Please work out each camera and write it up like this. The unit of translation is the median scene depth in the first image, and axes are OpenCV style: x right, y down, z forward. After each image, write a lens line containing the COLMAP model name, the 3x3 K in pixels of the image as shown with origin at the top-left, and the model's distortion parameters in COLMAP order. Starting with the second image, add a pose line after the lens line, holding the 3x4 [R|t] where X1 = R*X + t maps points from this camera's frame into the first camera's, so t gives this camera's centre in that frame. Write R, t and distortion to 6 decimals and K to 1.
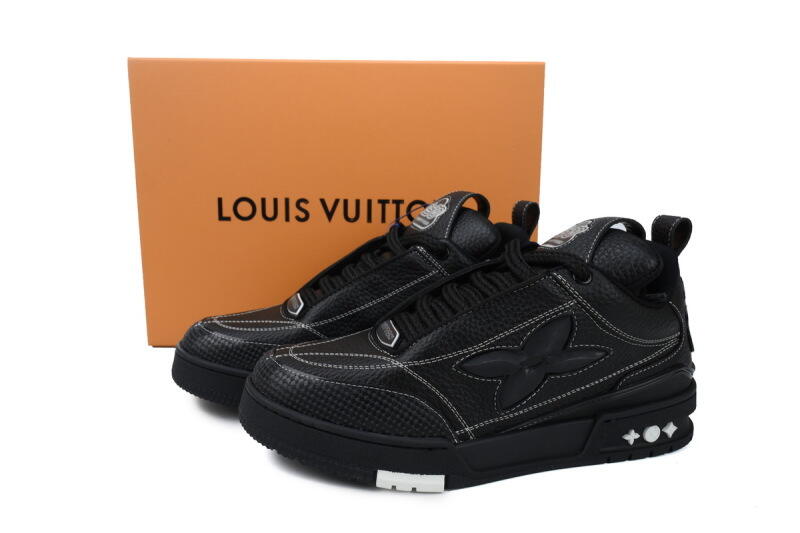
lens RADIAL K [[638.1, 0, 400.0], [0, 638.1, 266.5], [0, 0, 1]] dist [-0.001315, -0.000397]
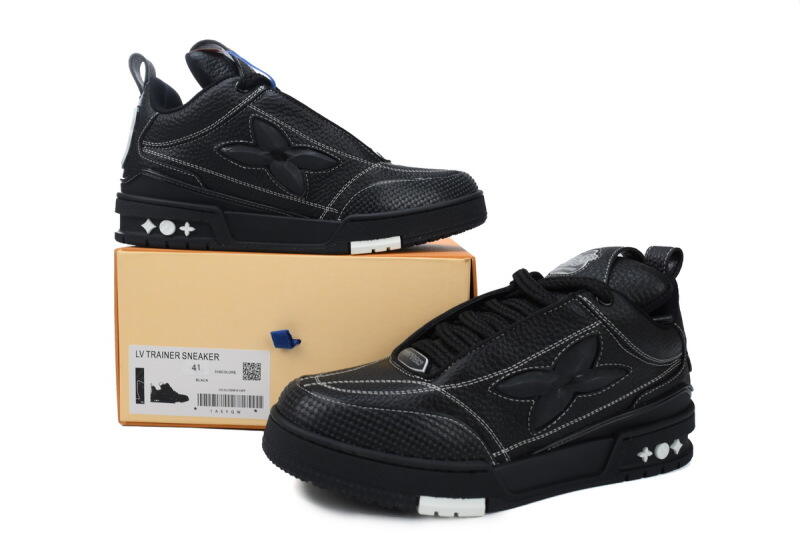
lens RADIAL K [[638.1, 0, 400.0], [0, 638.1, 266.5], [0, 0, 1]] dist [-0.001315, -0.000397]
pose [[0.988921, -0.001278, 0.148434, -0.206371], [0.014525, 0.995997, -0.088196, 0.050727], [-0.147728, 0.089375, 0.984982, 0.002432]]
